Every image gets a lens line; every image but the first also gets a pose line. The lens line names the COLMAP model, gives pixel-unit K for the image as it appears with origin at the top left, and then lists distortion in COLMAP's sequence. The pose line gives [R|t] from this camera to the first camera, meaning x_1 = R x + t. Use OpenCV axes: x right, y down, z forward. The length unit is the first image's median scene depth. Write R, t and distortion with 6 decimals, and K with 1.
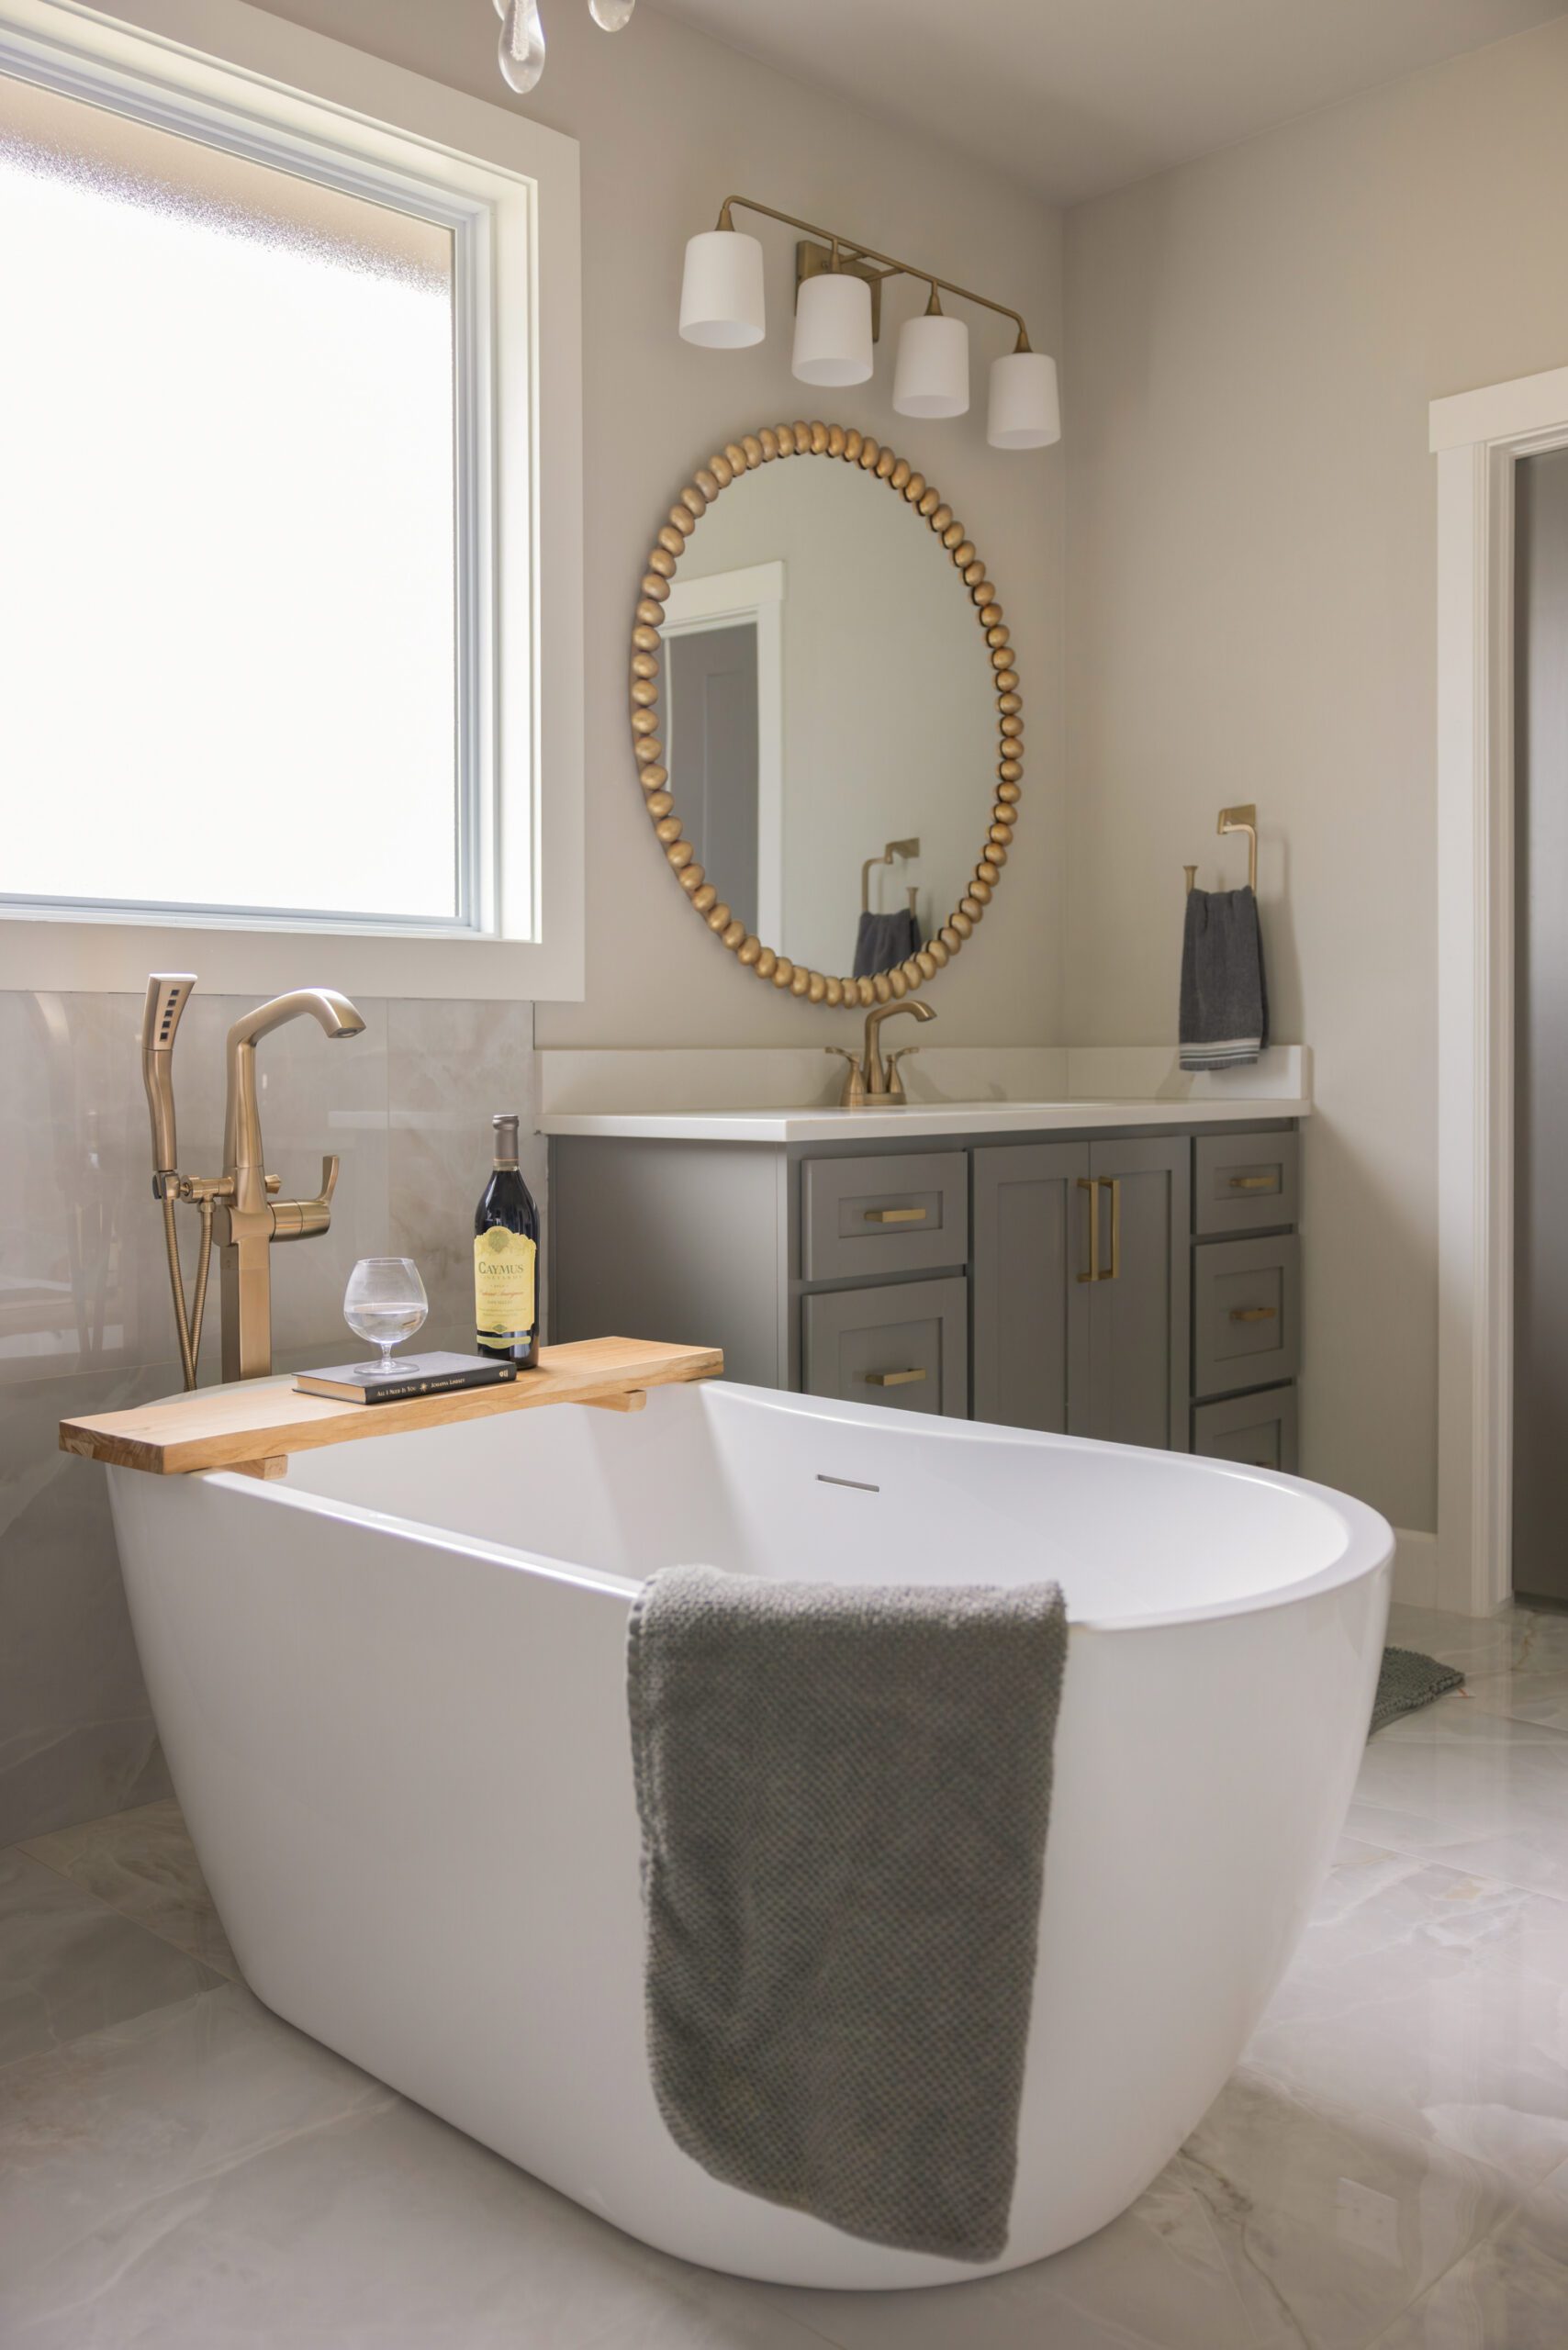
lens RADIAL K [[1972.9, 0, 784.0], [0, 1972.9, 1175.0], [0, 0, 1]] dist [0.006073, 0.001374]
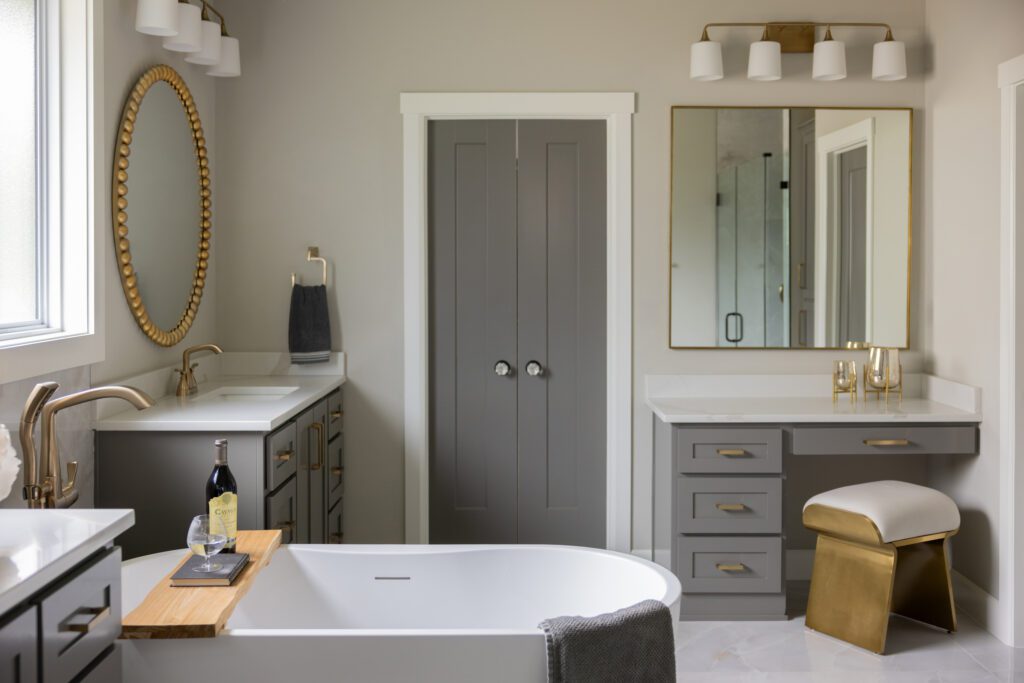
lens RADIAL K [[1070.0, 0, 512.0], [0, 1070.0, 341.5], [0, 0, 1]] dist [-0.063056, 0.002794]
pose [[0.711302, -0.045132, 0.701437, -0.500777], [0.038446, 0.998941, 0.025288, -0.107005], [-0.701835, 0.008980, 0.712283, -0.037520]]
